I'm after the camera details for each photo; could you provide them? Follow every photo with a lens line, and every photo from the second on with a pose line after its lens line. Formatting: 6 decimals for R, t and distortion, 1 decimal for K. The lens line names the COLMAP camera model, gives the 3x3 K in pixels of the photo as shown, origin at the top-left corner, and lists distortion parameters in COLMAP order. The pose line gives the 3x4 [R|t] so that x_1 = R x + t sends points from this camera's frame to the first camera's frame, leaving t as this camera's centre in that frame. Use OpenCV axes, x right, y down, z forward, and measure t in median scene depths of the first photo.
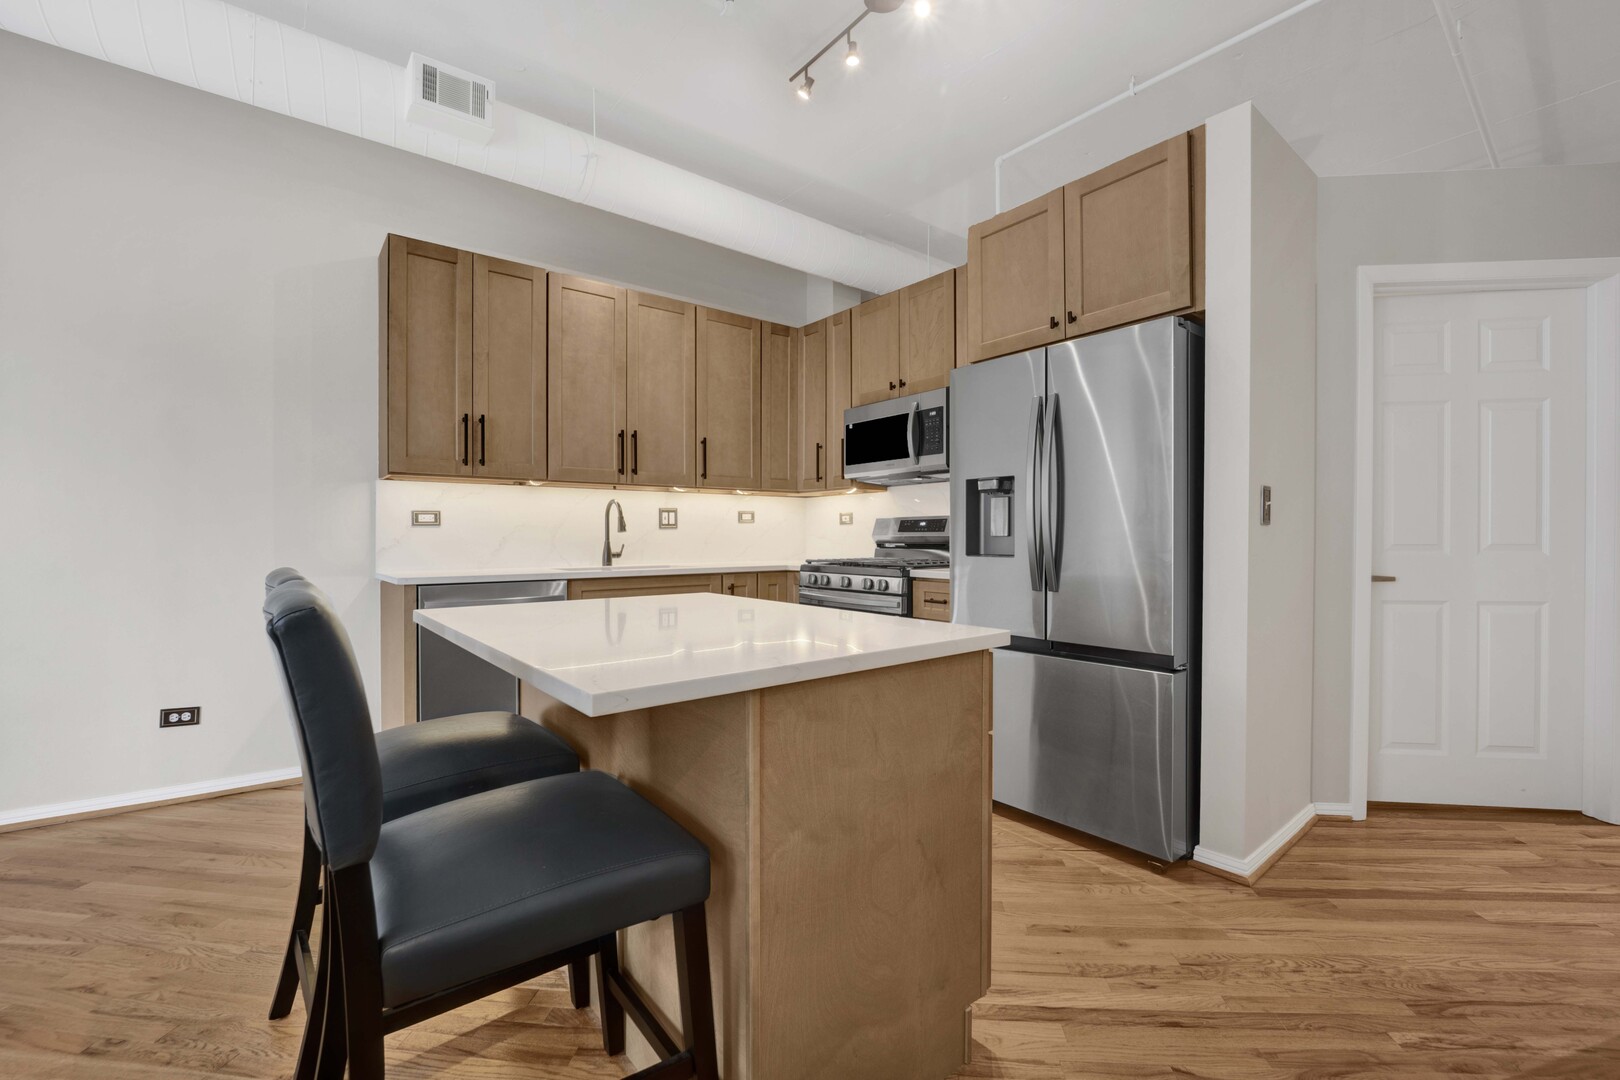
lens RADIAL K [[685.5, 0, 811.5], [0, 685.5, 537.1], [0, 0, 1]] dist [-0.013402, -0.002423]
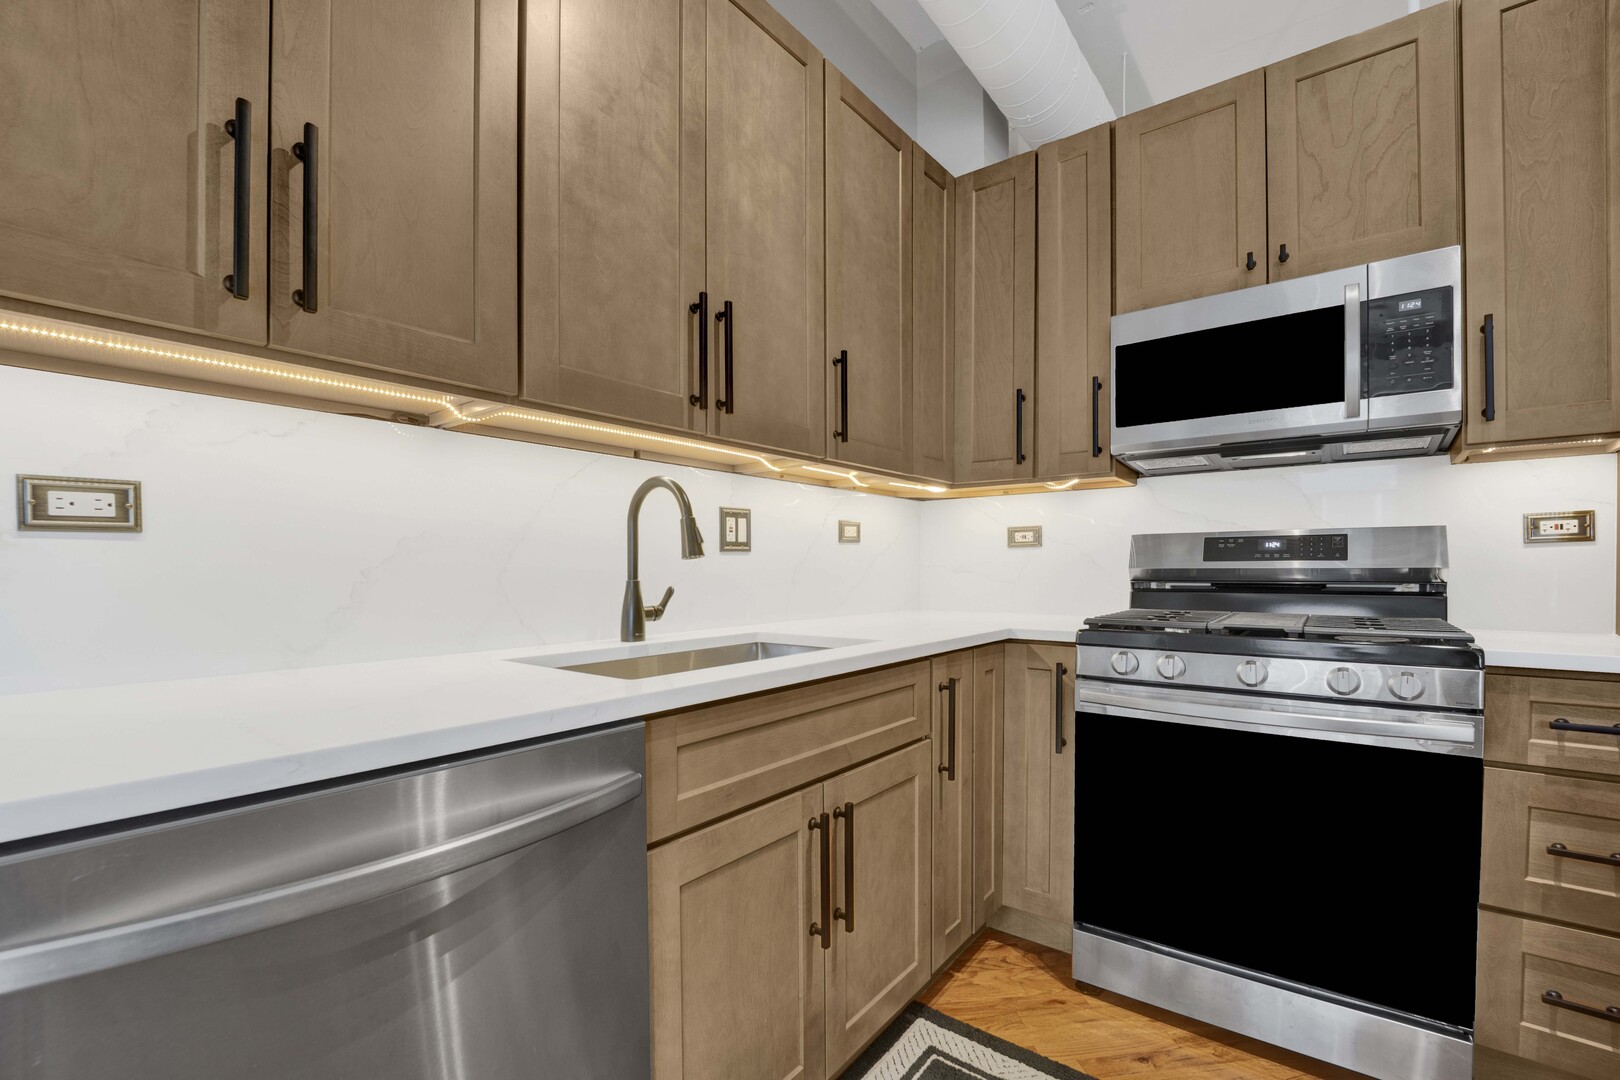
lens RADIAL K [[685.5, 0, 799.7], [0, 685.5, 575.2], [0, 0, 1]] dist [-0.013402, -0.002423]
pose [[0.975255, -0.001101, 0.221082, -0.308457], [-0.000980, 0.999956, 0.009303, -0.001055], [-0.221082, -0.009289, 0.975211, 0.608575]]
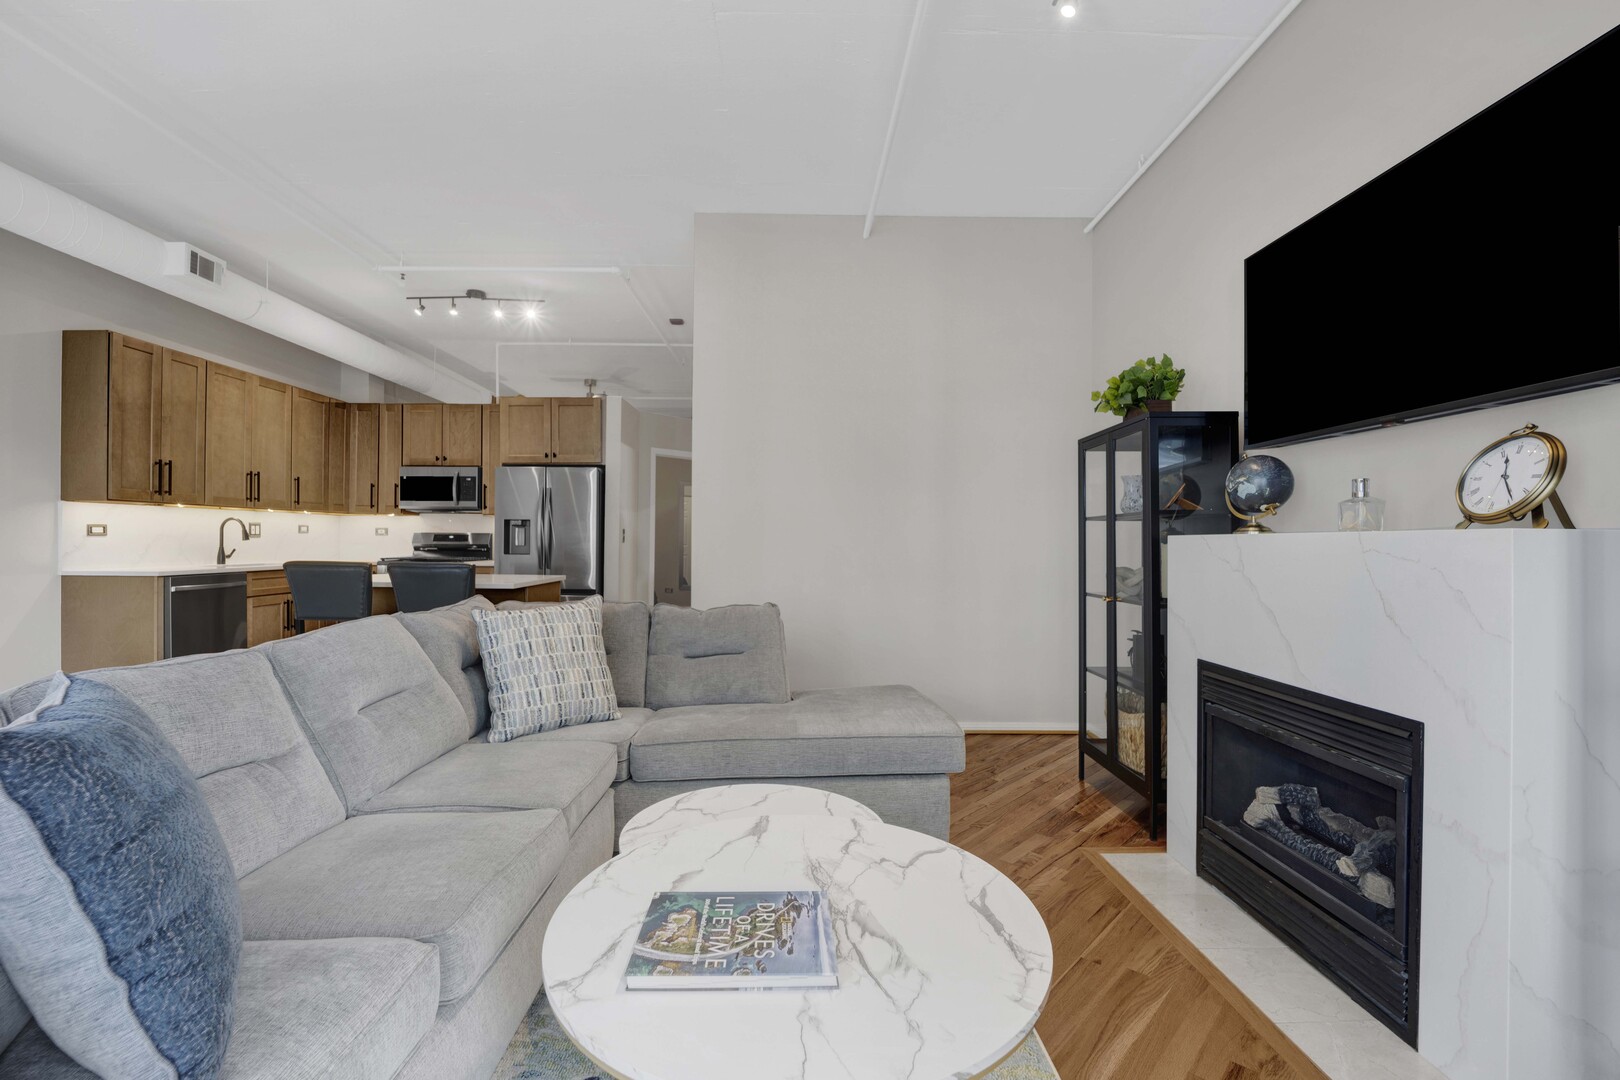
lens RADIAL K [[667.4, 0, 796.9], [0, 667.4, 546.7], [0, 0, 1]] dist [-0.023826, 0.000144]
pose [[0.622818, -0.000042, 0.782367, -0.649260], [-0.011037, 0.999900, 0.008840, -0.019613], [-0.782289, -0.014141, 0.622755, -0.799218]]
